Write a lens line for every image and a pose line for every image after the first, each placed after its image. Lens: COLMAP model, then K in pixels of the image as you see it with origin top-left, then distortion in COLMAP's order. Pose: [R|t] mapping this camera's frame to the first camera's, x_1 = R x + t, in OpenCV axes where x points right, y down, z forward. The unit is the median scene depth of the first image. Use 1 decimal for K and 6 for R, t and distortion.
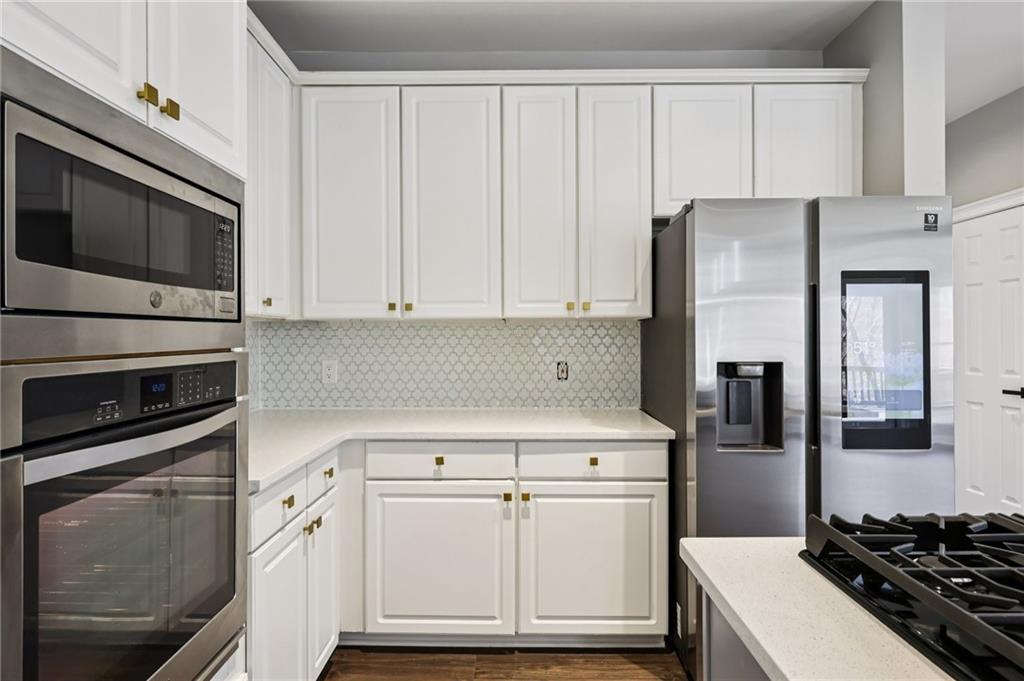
lens RADIAL K [[535.8, 0, 517.9], [0, 535.8, 338.8], [0, 0, 1]] dist [-0.000403, -0.000737]
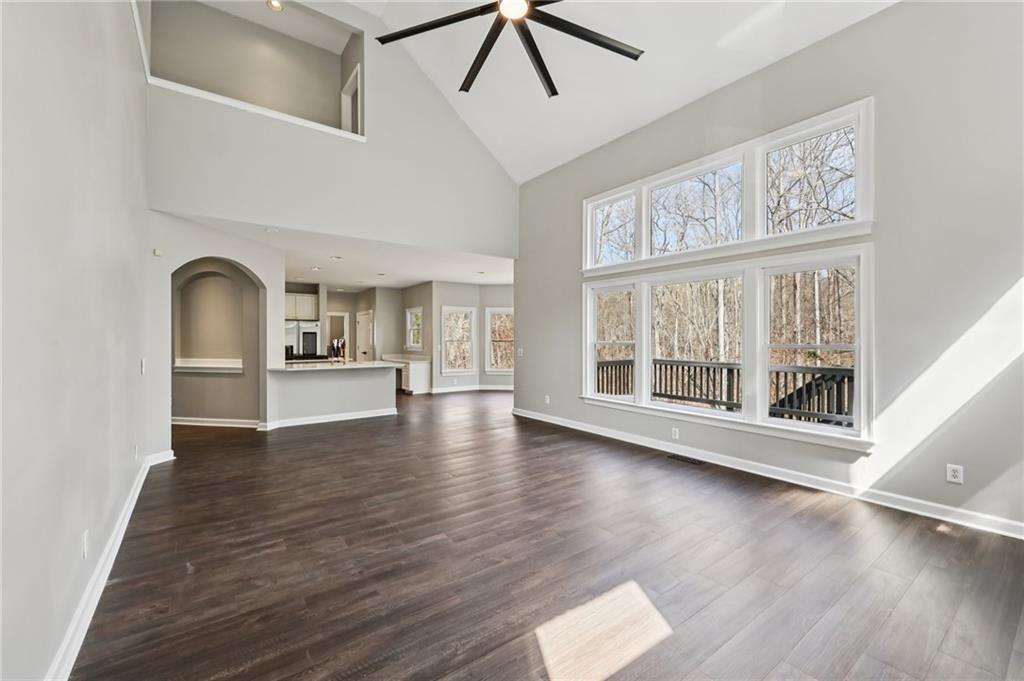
lens RADIAL K [[420.1, 0, 512.0], [0, 420.1, 340.5], [0, 0, 1]] dist [-0.000637, -0.000260]
pose [[0.803421, 0.000943, 0.595410, -0.392787], [-0.000444, 0.999999, -0.000985, -0.014448], [-0.595411, 0.000527, 0.803421, -4.364796]]
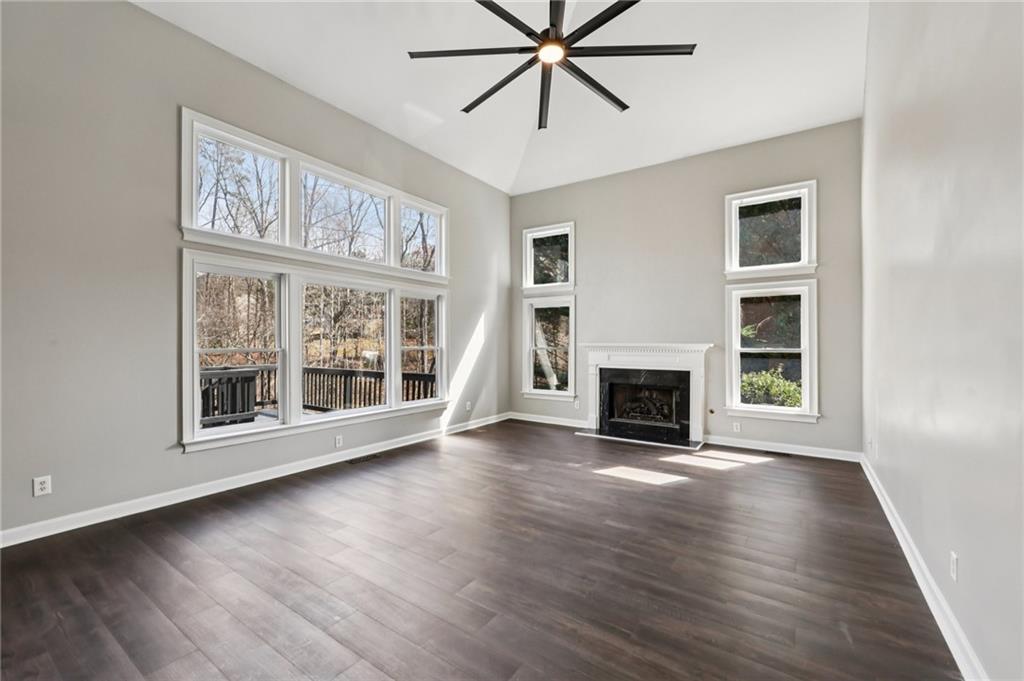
lens RADIAL K [[424.0, 0, 515.4], [0, 424.0, 341.3], [0, 0, 1]] dist [-0.001613, -0.000177]
pose [[-0.832110, 0.005047, 0.554587, -0.333549], [0.005290, 0.999985, -0.001163, -0.031933], [-0.554585, 0.001966, -0.832125, -1.673640]]
